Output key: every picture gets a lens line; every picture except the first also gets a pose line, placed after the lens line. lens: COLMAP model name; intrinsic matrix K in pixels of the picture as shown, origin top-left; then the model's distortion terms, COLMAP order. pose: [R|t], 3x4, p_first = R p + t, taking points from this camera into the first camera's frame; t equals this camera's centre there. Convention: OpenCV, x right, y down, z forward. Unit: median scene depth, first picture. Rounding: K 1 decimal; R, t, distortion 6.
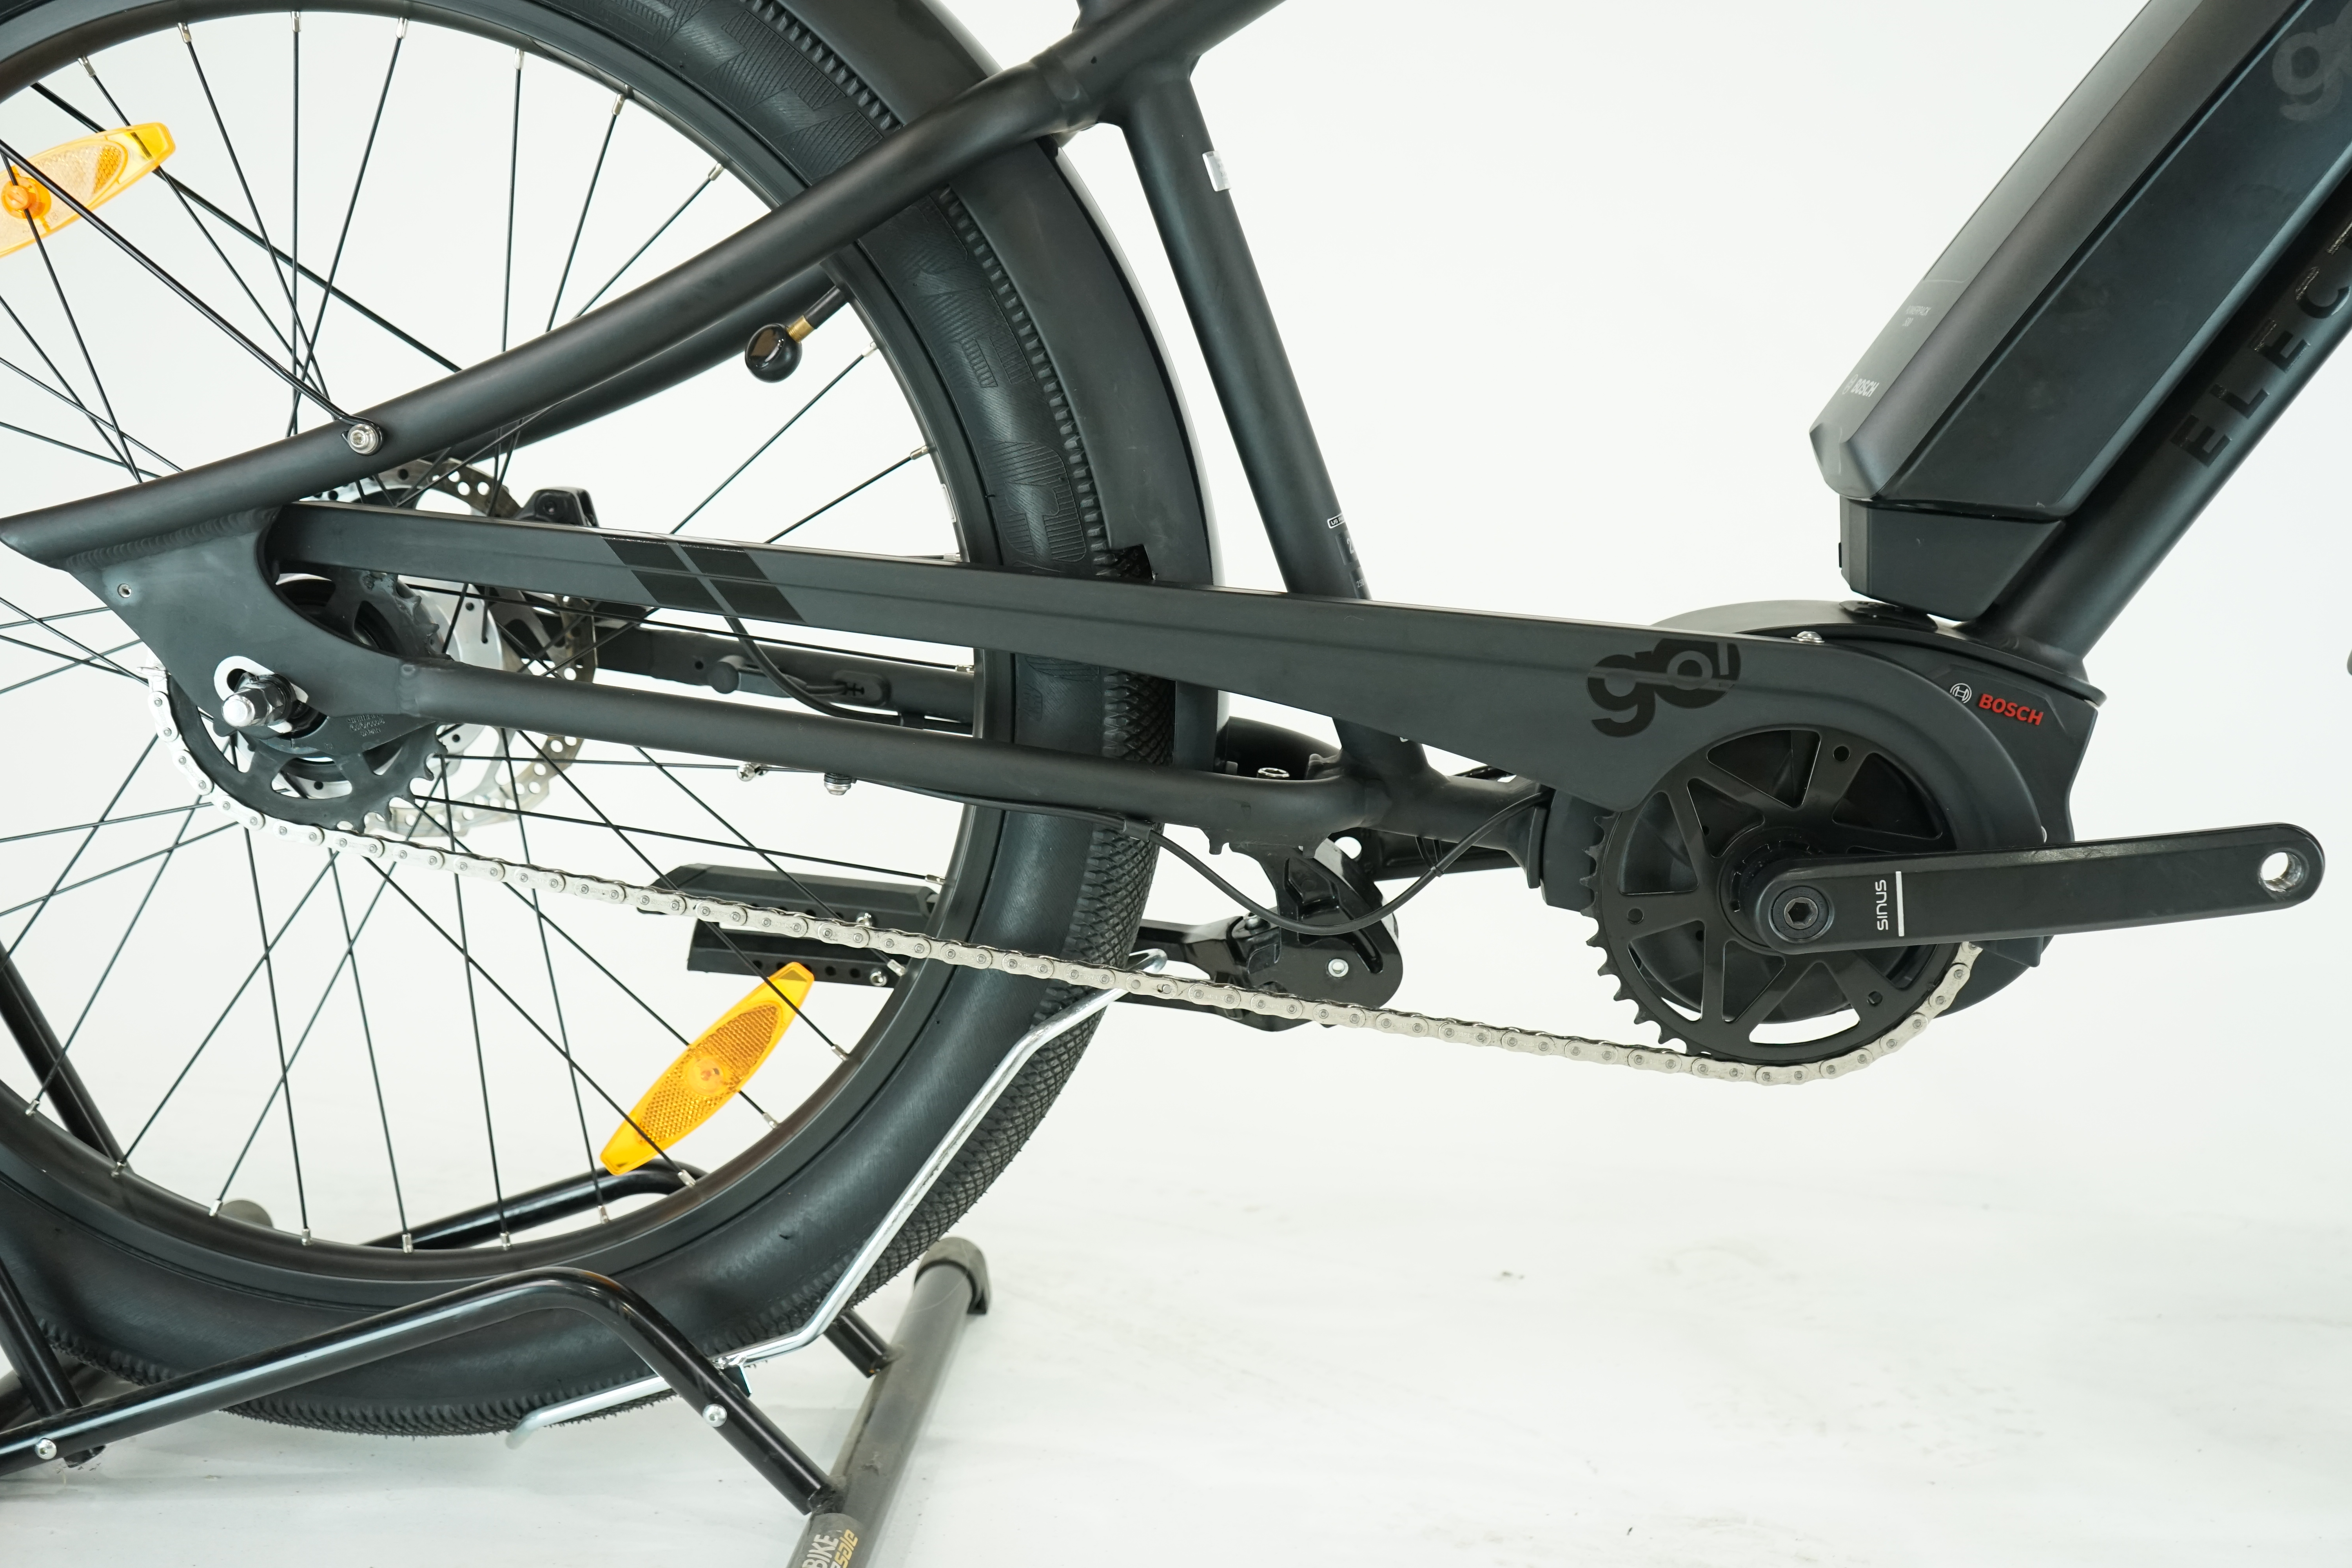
lens RADIAL K [[2145.9, 0, 1176.0], [0, 2145.9, 784.0], [0, 0, 1]] dist [0.061610, 0.004170]
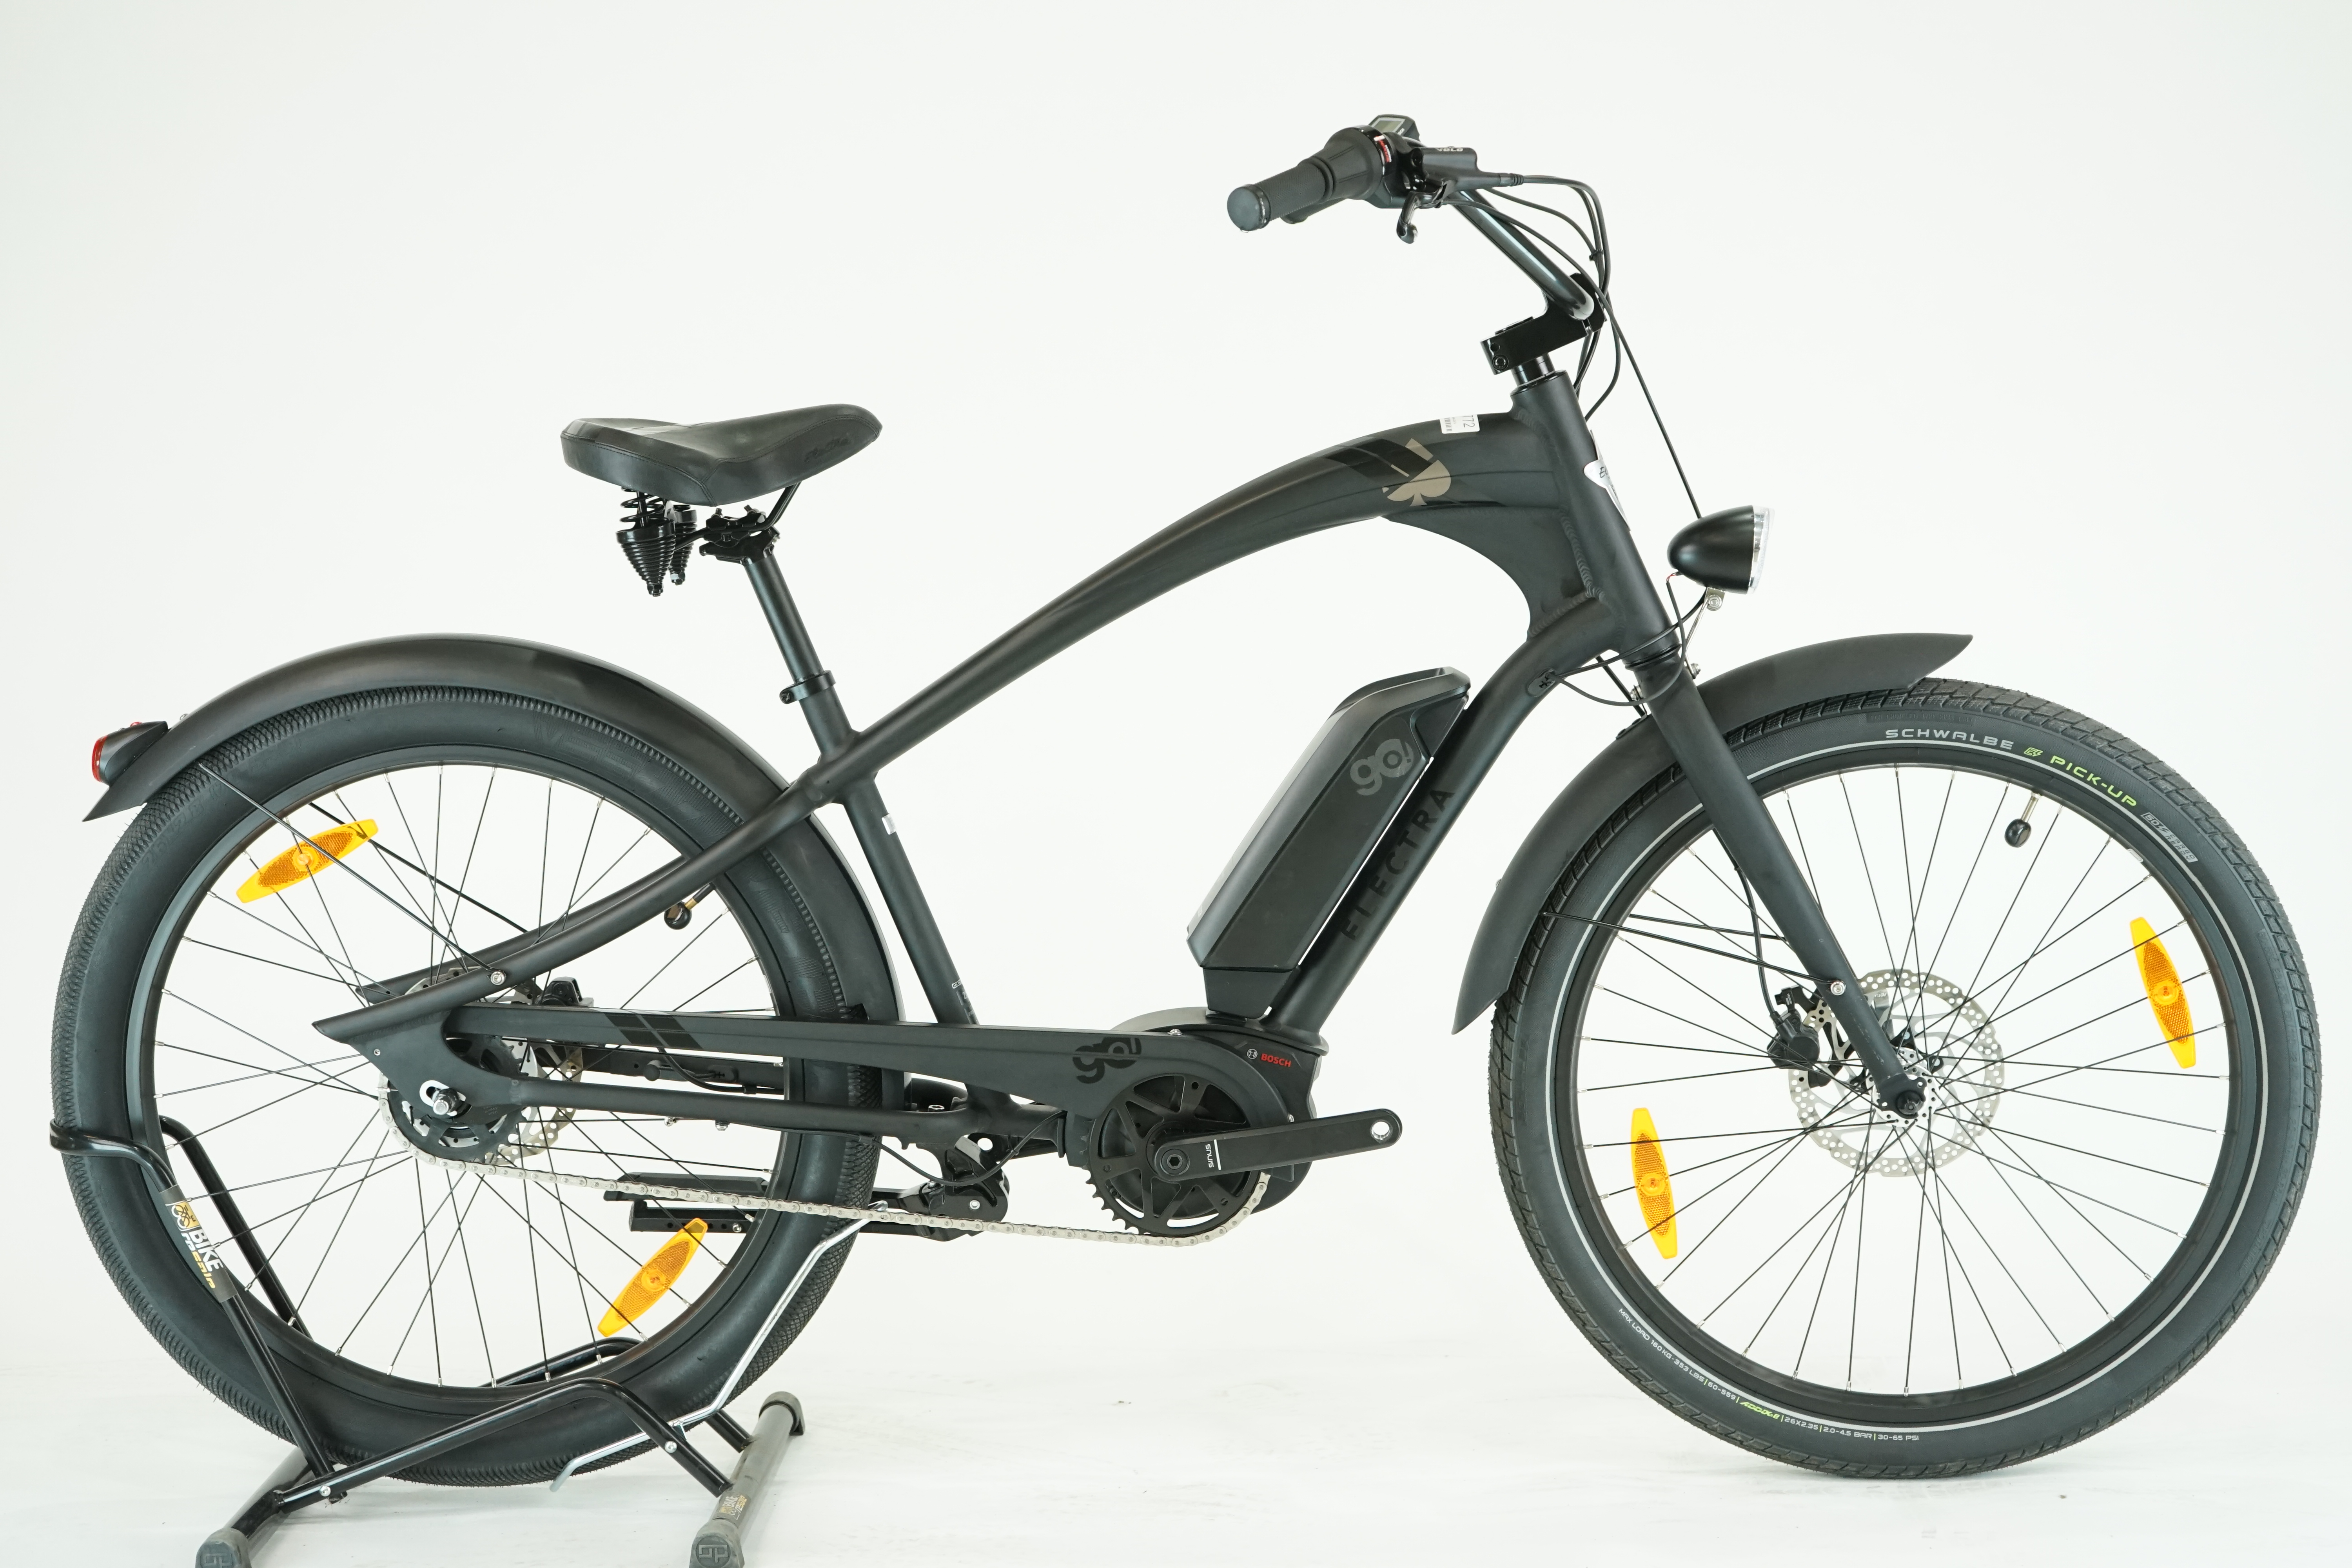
lens RADIAL K [[3814.3, 0, 1176.0], [0, 3814.3, 784.0], [0, 0, 1]] dist [0.021708, -0.016888]
pose [[0.998125, -0.052035, 0.032229, 0.173822], [0.054231, 0.995966, -0.071496, -0.040229], [-0.028379, 0.073110, 0.996920, -2.627411]]
